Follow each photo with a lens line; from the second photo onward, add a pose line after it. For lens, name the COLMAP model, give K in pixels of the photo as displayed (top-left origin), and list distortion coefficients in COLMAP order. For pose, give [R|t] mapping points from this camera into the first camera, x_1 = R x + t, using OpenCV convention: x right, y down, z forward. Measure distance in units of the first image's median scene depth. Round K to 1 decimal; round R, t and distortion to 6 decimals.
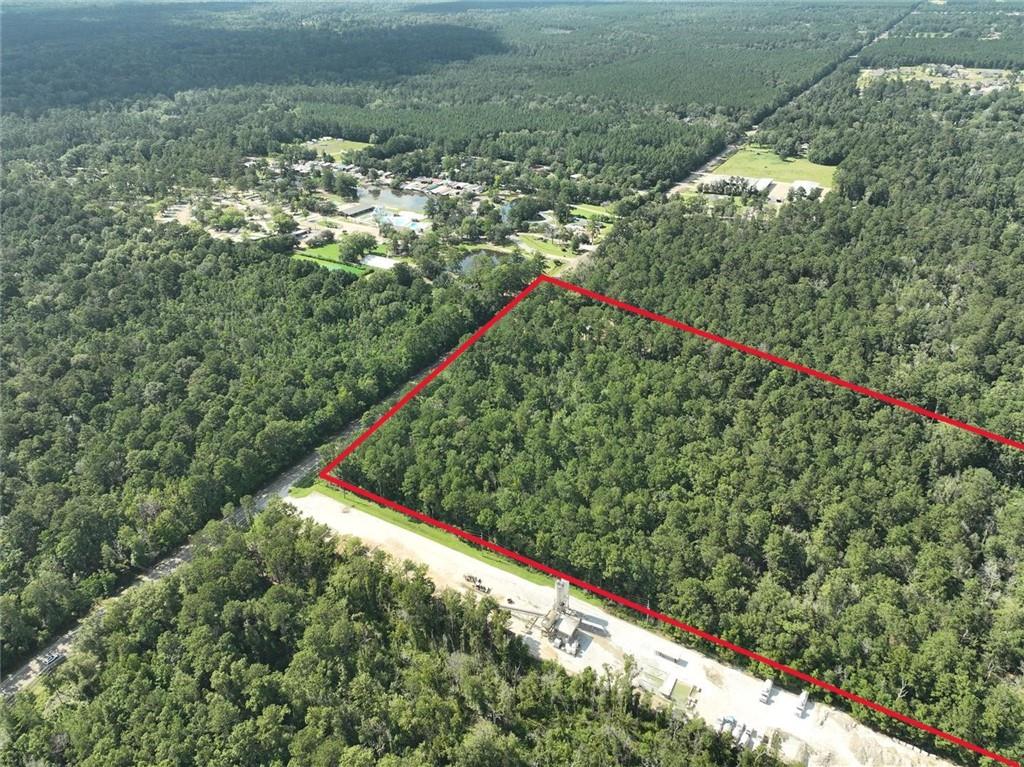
lens RADIAL K [[724.1, 0, 512.7], [0, 724.1, 383.3], [0, 0, 1]] dist [-0.000613, 0.021604]
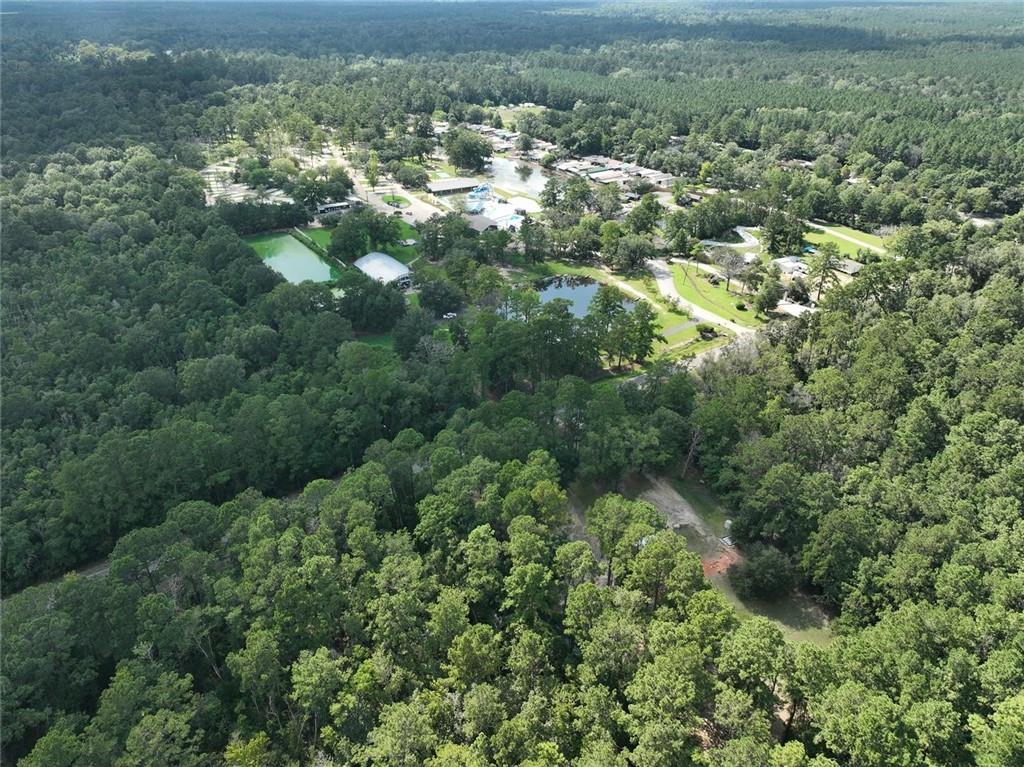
lens RADIAL K [[724.1, 0, 510.8], [0, 724.1, 383.8], [0, 0, 1]] dist [-0.000613, 0.021604]
pose [[0.897180, 0.220386, -0.382751, 0.113913], [-0.229336, 0.973082, 0.022725, -0.100554], [0.377456, 0.067390, 0.923572, 0.462489]]
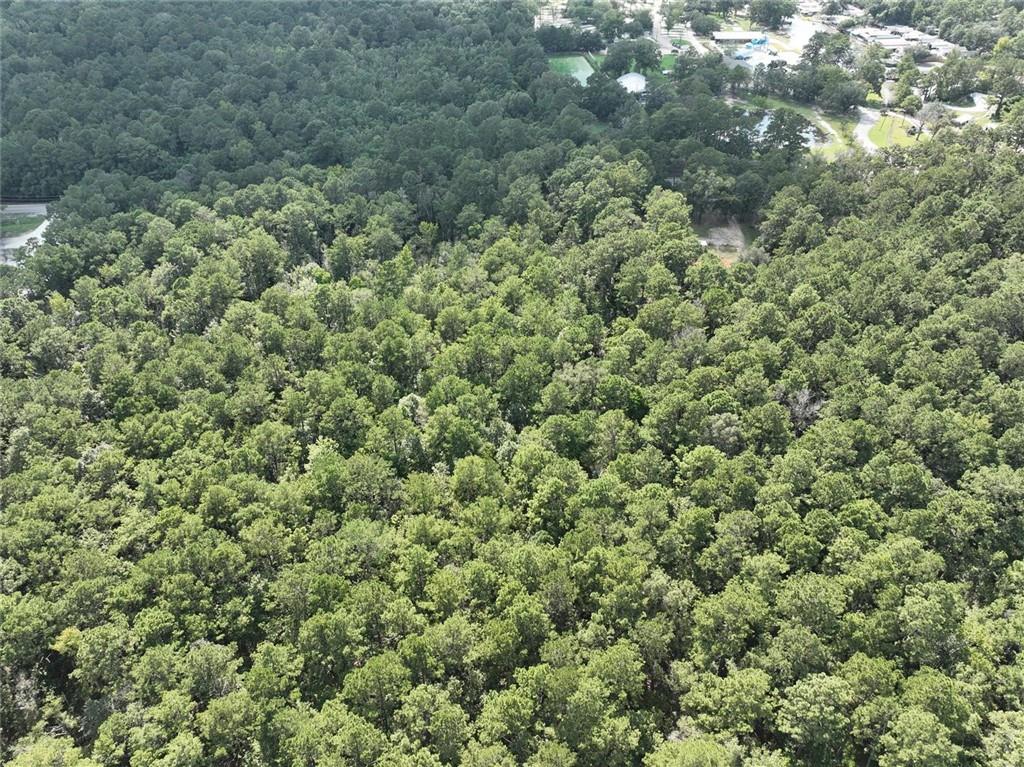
lens RADIAL K [[724.1, 0, 512.6], [0, 724.1, 383.6], [0, 0, 1]] dist [-0.000613, 0.021604]
pose [[0.585321, 0.495176, -0.642027, 0.293128], [-0.416988, 0.862941, 0.285402, -0.058418], [0.695356, 0.100666, 0.711580, 0.386452]]
